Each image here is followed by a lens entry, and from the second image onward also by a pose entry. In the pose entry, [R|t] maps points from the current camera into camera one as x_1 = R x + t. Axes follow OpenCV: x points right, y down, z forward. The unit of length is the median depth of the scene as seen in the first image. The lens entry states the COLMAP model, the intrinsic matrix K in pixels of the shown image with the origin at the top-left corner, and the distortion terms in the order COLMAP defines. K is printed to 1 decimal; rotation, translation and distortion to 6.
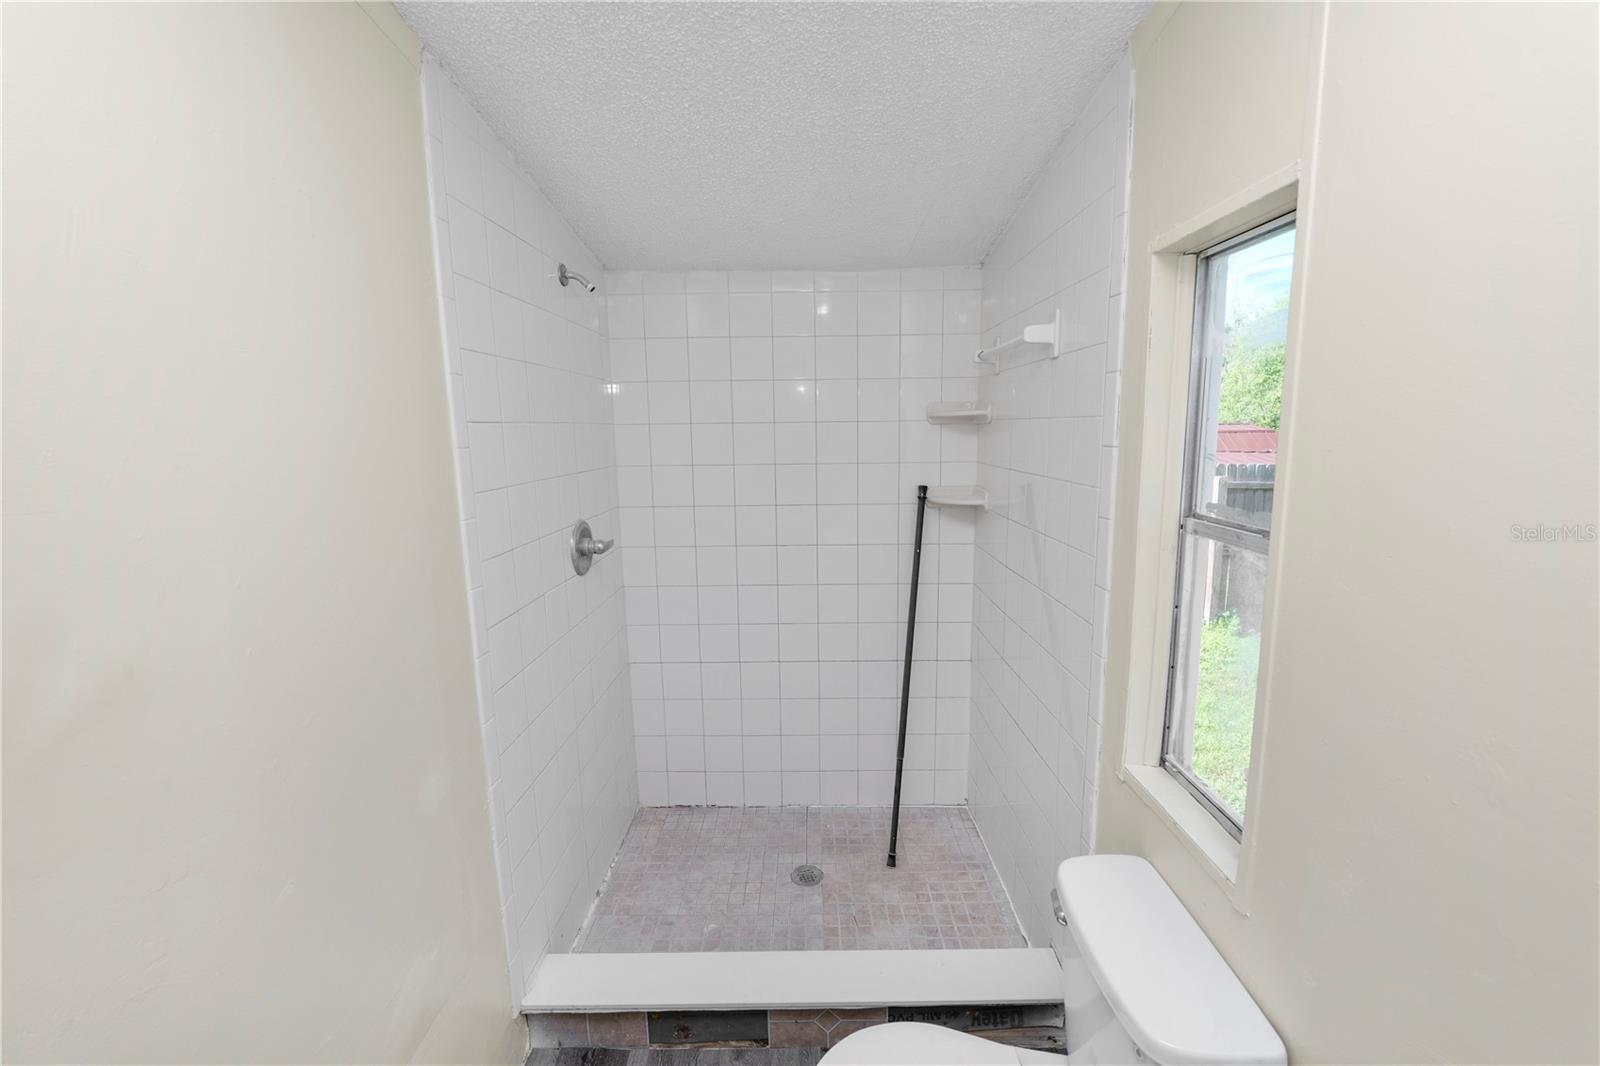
lens RADIAL K [[650.8, 0, 807.1], [0, 650.8, 527.8], [0, 0, 1]] dist [-0.009452, -0.000244]
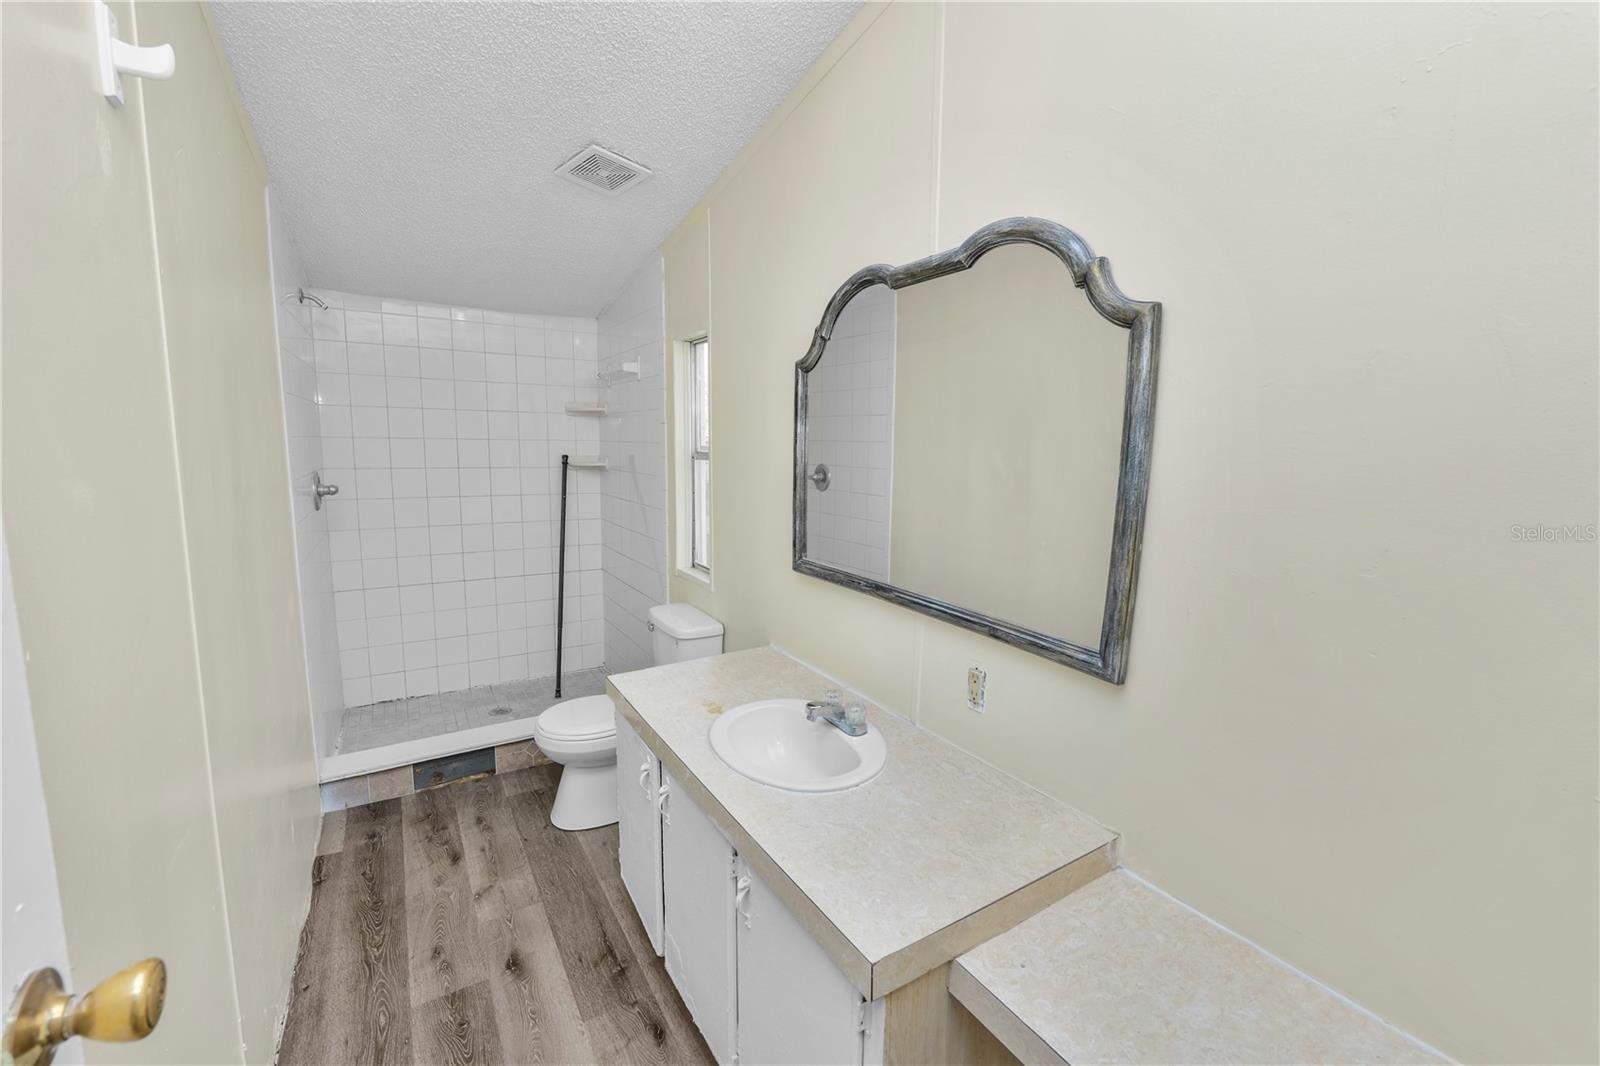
lens RADIAL K [[650.8, 0, 798.3], [0, 650.8, 526.6], [0, 0, 1]] dist [-0.009452, -0.000244]
pose [[0.847437, -0.043782, 0.529087, -0.184756], [0.054543, 0.998500, -0.004735, 0.149033], [-0.528086, 0.032870, 0.848554, -0.624538]]
